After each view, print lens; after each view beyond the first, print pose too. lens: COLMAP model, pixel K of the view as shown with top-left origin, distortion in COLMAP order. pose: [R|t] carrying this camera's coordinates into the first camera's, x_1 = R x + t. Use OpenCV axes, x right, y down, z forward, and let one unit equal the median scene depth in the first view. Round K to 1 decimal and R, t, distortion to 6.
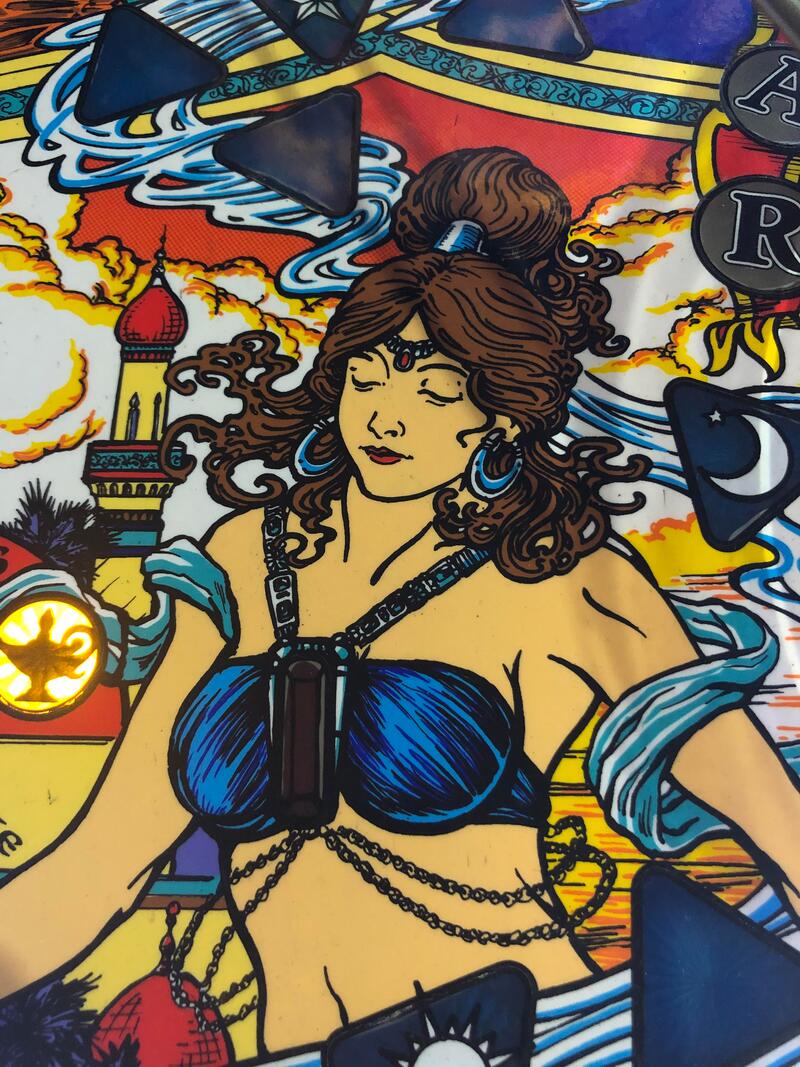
lens RADIAL K [[873.6, 0, 396.6], [0, 873.6, 536.0], [0, 0, 1]] dist [-0.001300, -0.004387]
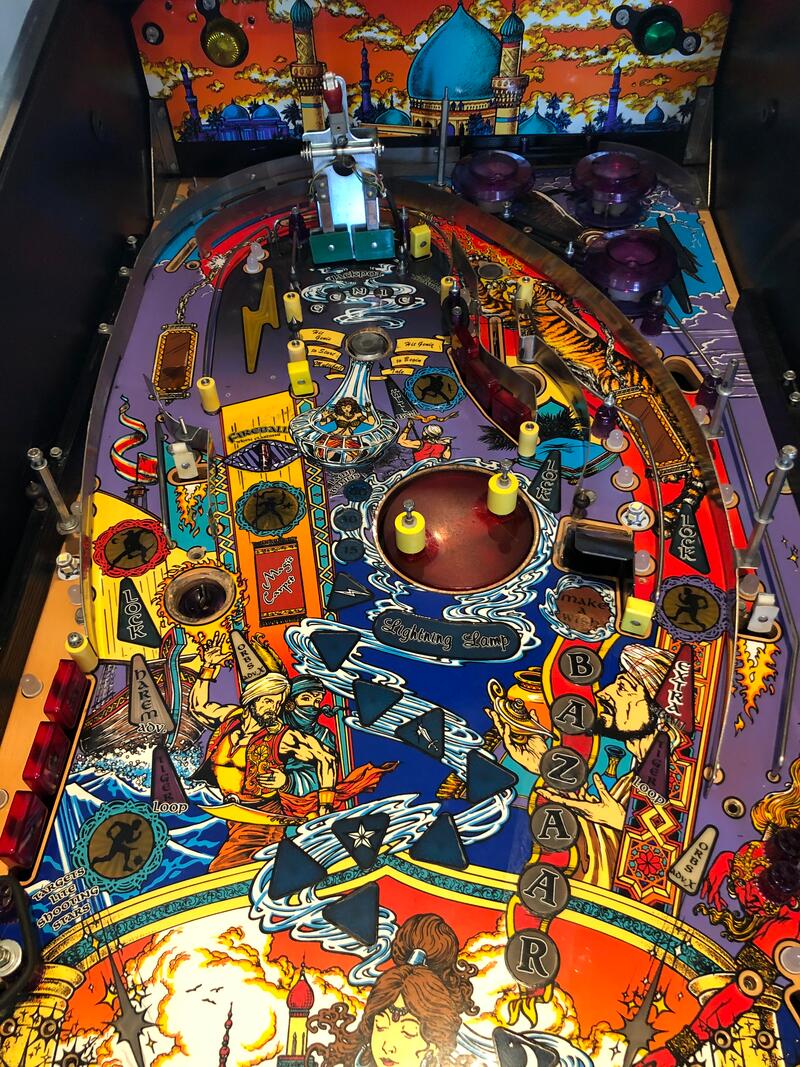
lens RADIAL K [[849.0, 0, 399.4], [0, 849.0, 548.2], [0, 0, 1]] dist [0.004151, -0.001488]
pose [[0.999991, -0.001768, 0.003766, 0.012395], [0.002851, 0.950412, -0.310980, -0.754689], [-0.003029, 0.310988, 0.950409, -1.910239]]
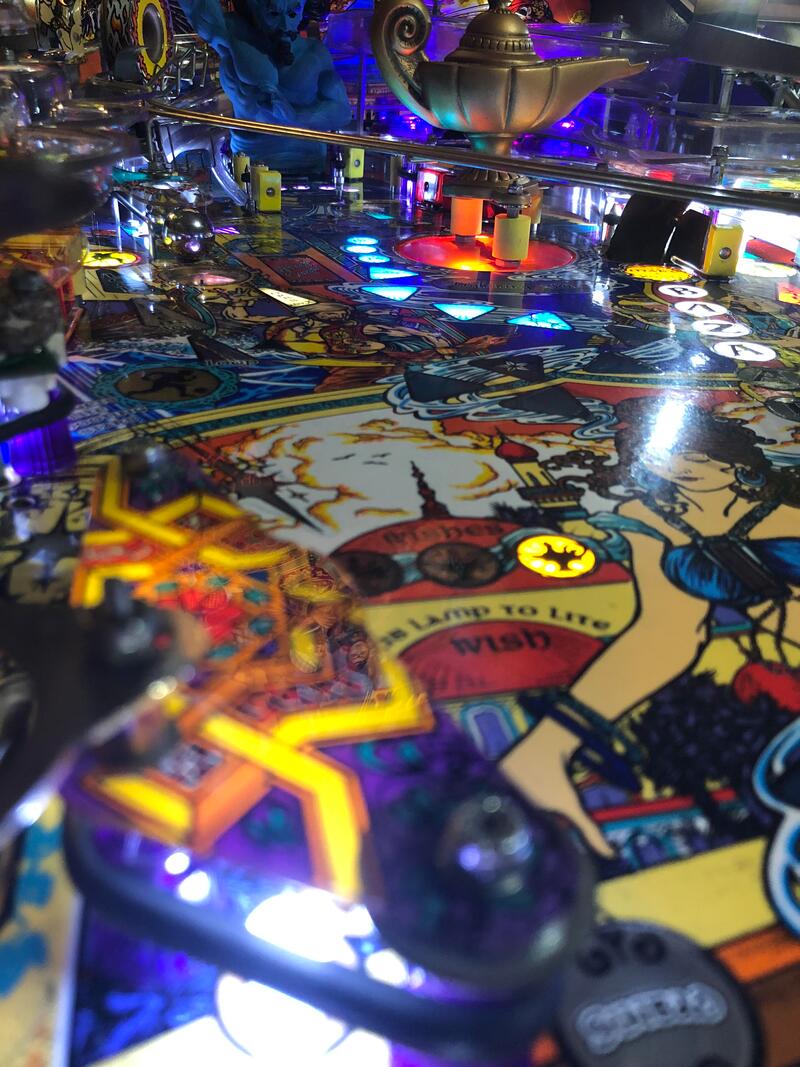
lens RADIAL K [[875.2, 0, 397.9], [0, 875.2, 532.9], [0, 0, 1]] dist [0.039563, -0.058428]
pose [[0.969434, -0.066044, 0.236297, -0.922053], [0.208855, 0.727533, -0.653510, 0.932059], [-0.128753, 0.682886, 0.719089, -0.066523]]
